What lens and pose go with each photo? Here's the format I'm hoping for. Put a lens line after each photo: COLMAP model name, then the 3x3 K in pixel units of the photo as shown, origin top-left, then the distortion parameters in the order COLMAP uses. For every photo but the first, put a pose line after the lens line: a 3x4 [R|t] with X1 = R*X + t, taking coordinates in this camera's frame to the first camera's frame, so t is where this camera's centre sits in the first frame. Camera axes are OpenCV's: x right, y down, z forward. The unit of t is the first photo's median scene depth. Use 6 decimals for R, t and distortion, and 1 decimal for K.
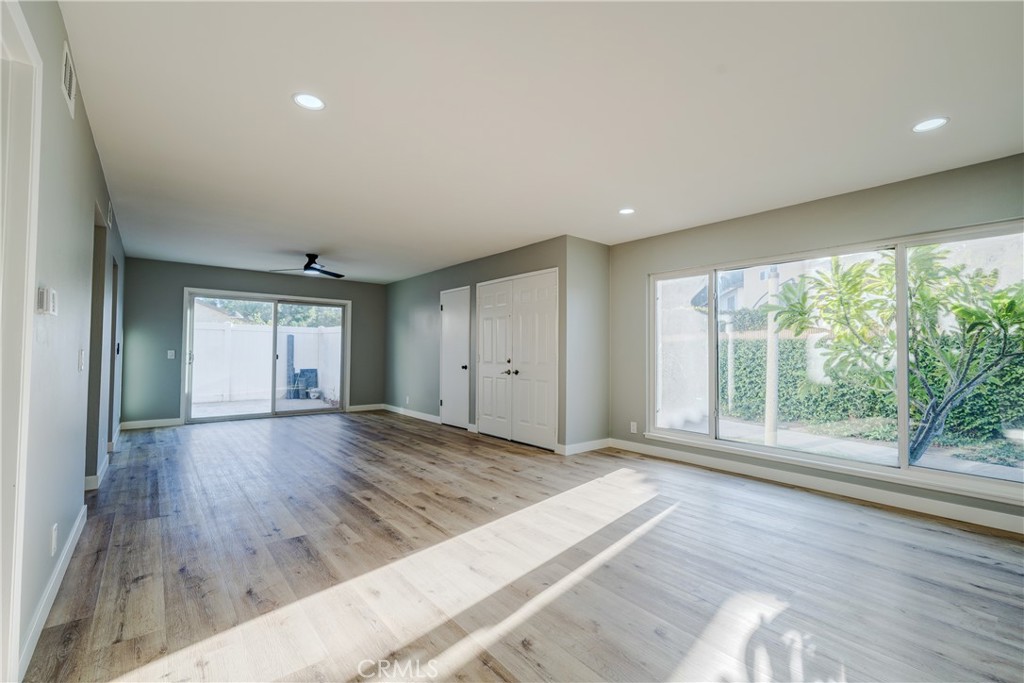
lens RADIAL K [[447.3, 0, 512.0], [0, 447.3, 341.5], [0, 0, 1]] dist [0.019711, 0.000025]
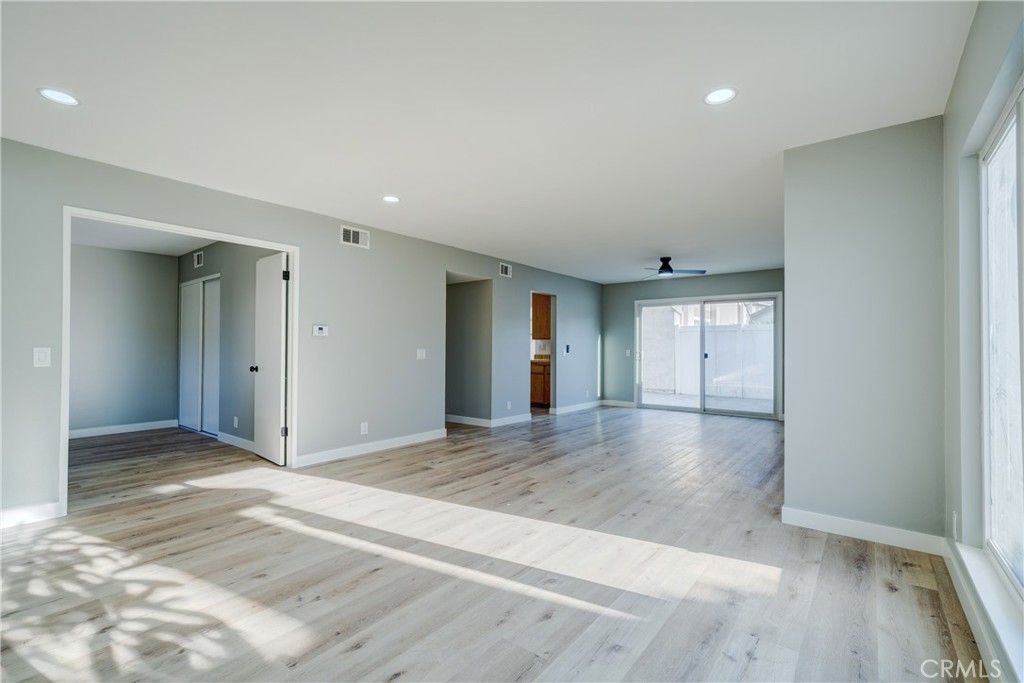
lens RADIAL K [[450.3, 0, 512.0], [0, 450.3, 341.5], [0, 0, 1]] dist [0.001576, 0.000197]
pose [[0.231339, -0.021844, -0.972628, 0.519888], [0.021035, 0.999626, -0.017447, 0.013088], [0.972646, -0.016423, 0.231712, 0.425642]]
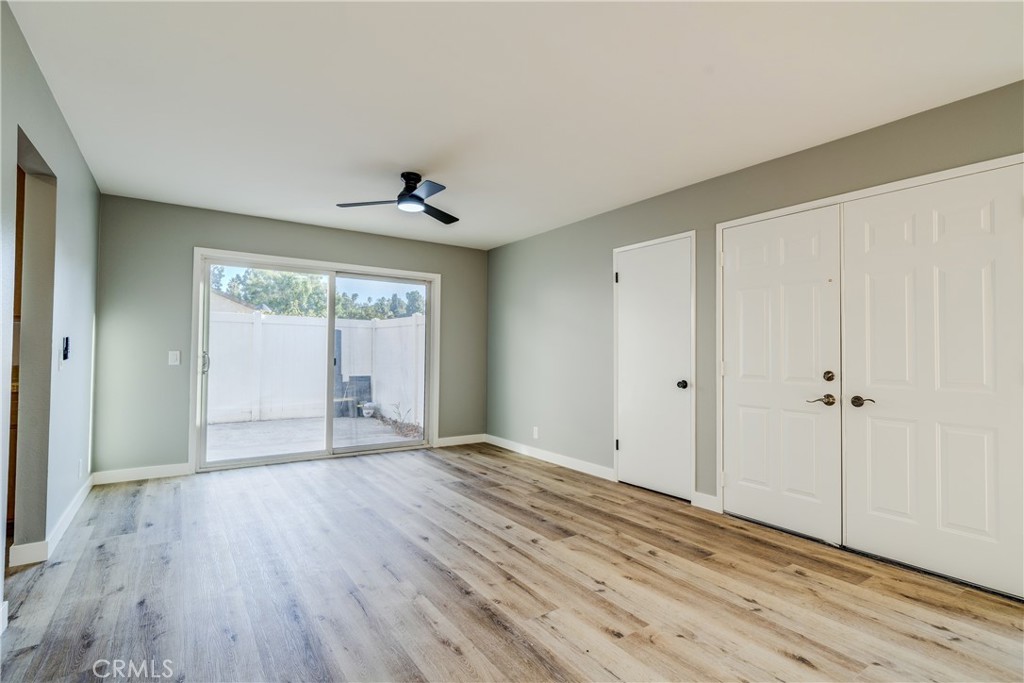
lens RADIAL K [[488.6, 0, 507.8], [0, 488.6, 339.8], [0, 0, 1]] dist [-0.000249, 0.000055]
pose [[0.996682, 0.000374, -0.081389, -0.295477], [-0.000607, 0.999996, -0.002841, 0.006912], [0.081388, 0.002881, 0.996678, 0.445465]]
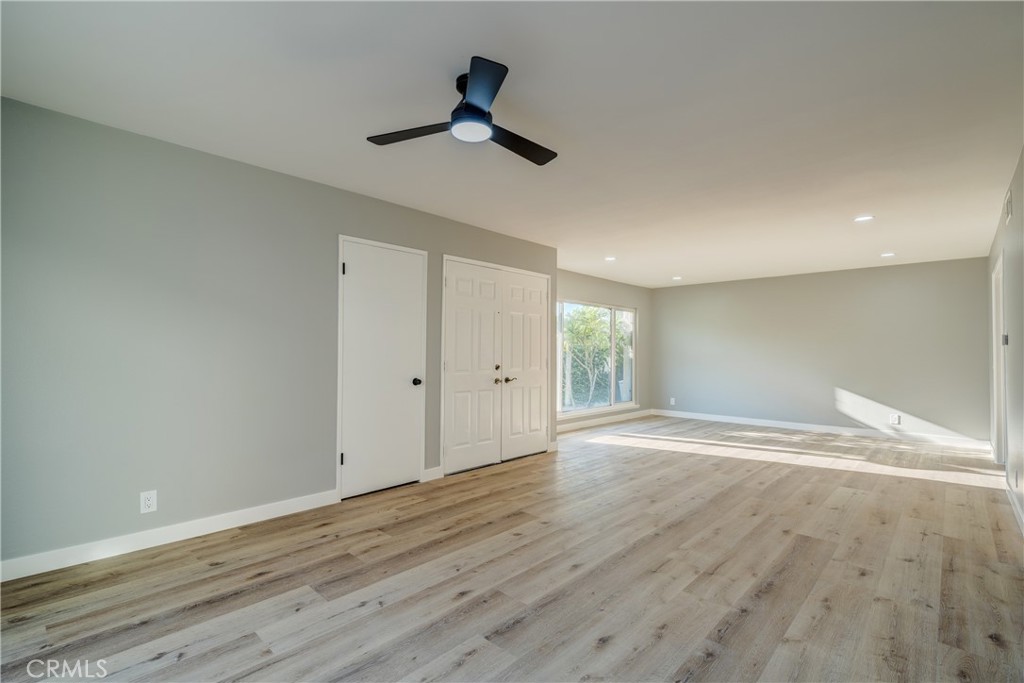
lens RADIAL K [[470.8, 0, 512.0], [0, 470.8, 341.5], [0, 0, 1]] dist [-0.000681, -0.000492]
pose [[-0.142576, 0.017905, 0.989622, -0.848256], [-0.030872, 0.999269, -0.022527, 0.014470], [-0.989302, -0.033764, -0.141919, 1.069306]]
